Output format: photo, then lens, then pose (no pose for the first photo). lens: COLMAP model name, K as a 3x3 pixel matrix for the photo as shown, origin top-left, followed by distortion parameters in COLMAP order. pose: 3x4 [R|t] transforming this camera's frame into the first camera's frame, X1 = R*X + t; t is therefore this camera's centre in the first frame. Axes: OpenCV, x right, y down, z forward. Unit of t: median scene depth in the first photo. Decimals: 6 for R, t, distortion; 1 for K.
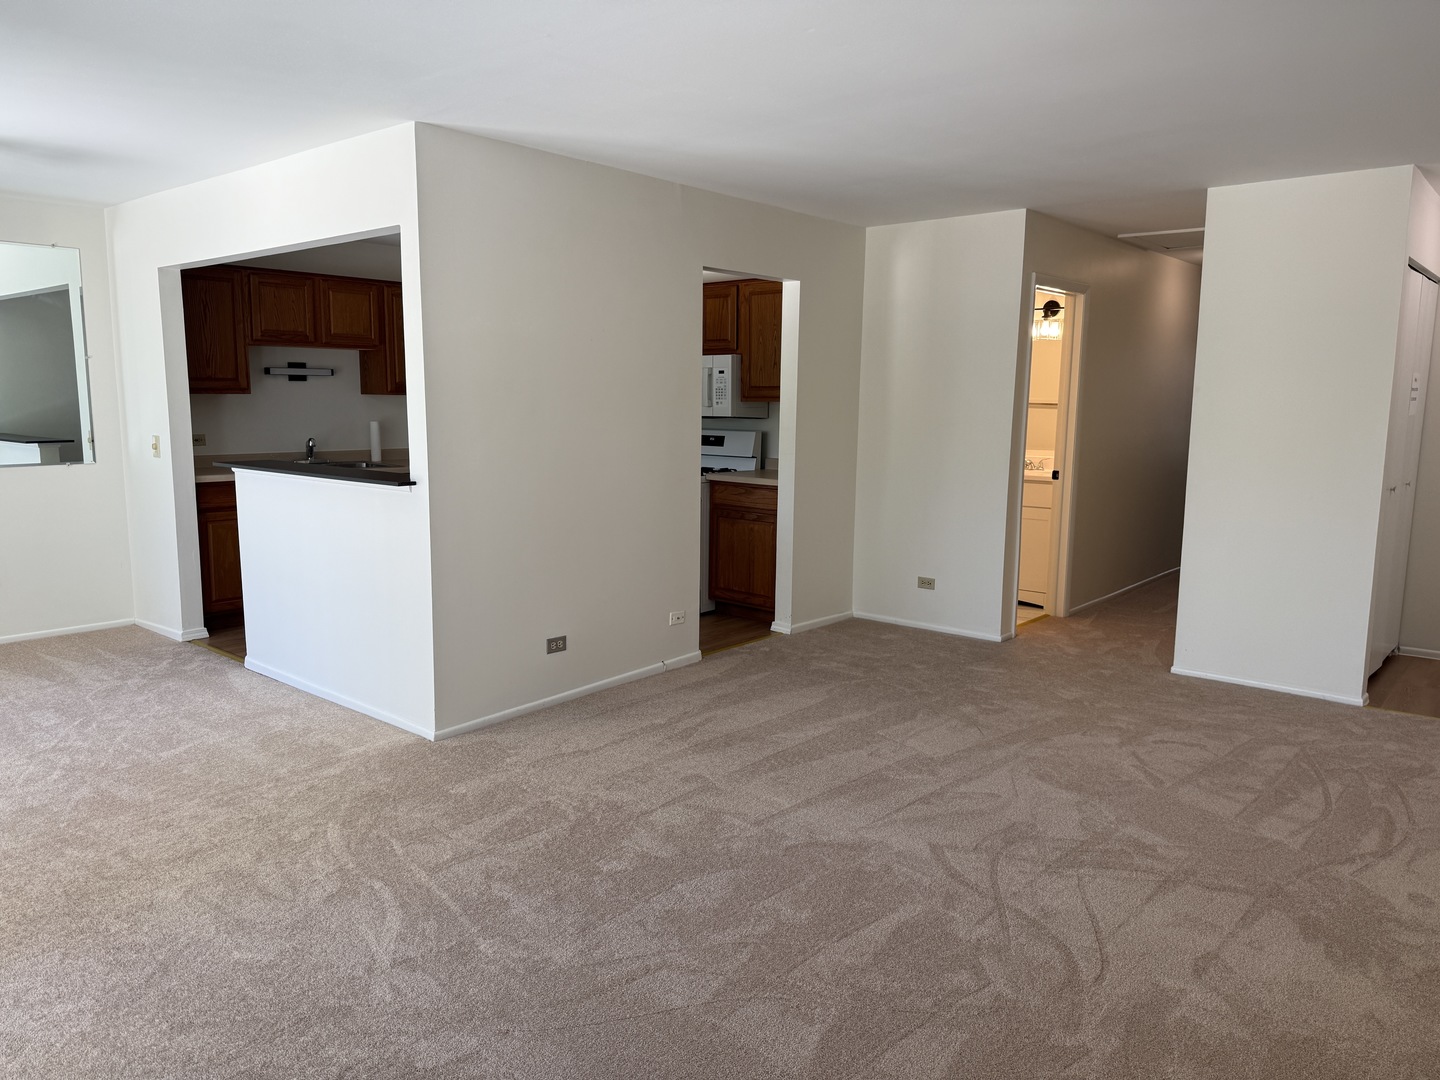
lens RADIAL K [[1001.6, 0, 724.7], [0, 1001.6, 546.2], [0, 0, 1]] dist [0.043474, -0.058515]
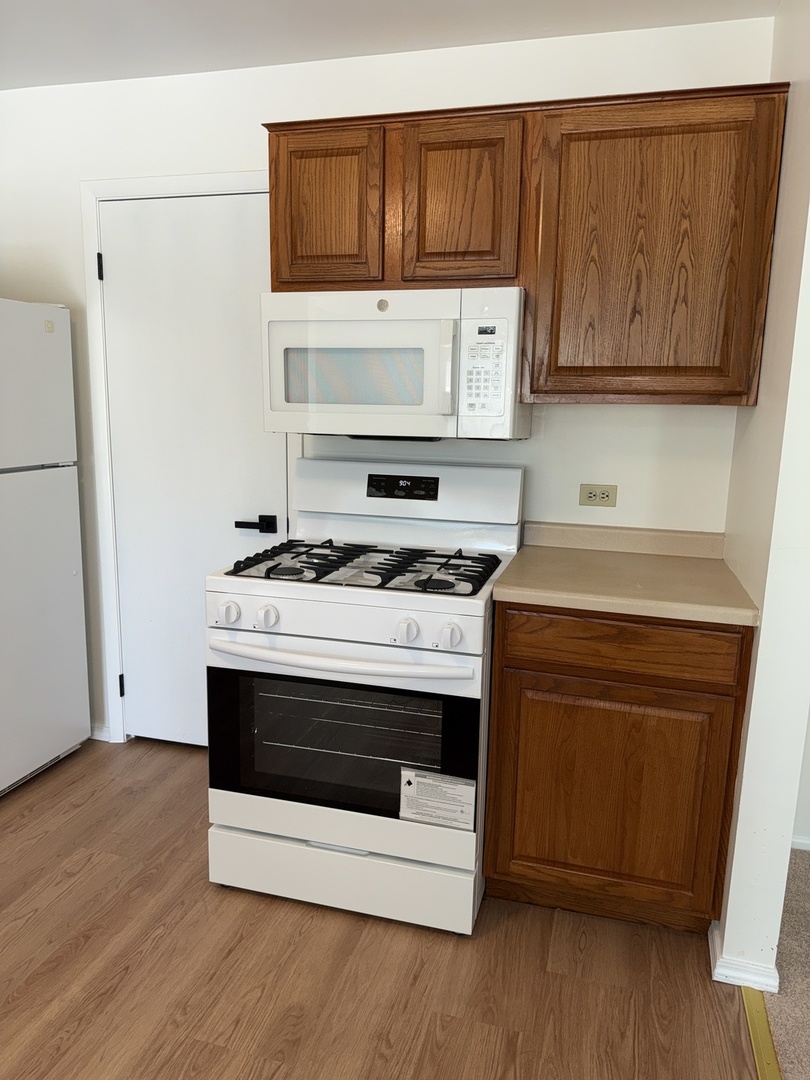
lens RADIAL K [[751.2, 0, 400.7], [0, 751.2, 545.7], [0, 0, 1]] dist [0.043474, -0.058515]
pose [[0.909309, -0.065770, 0.410891, -0.167306], [0.049198, 0.997497, 0.050789, -0.101980], [-0.413203, -0.025967, 0.910269, 0.722877]]
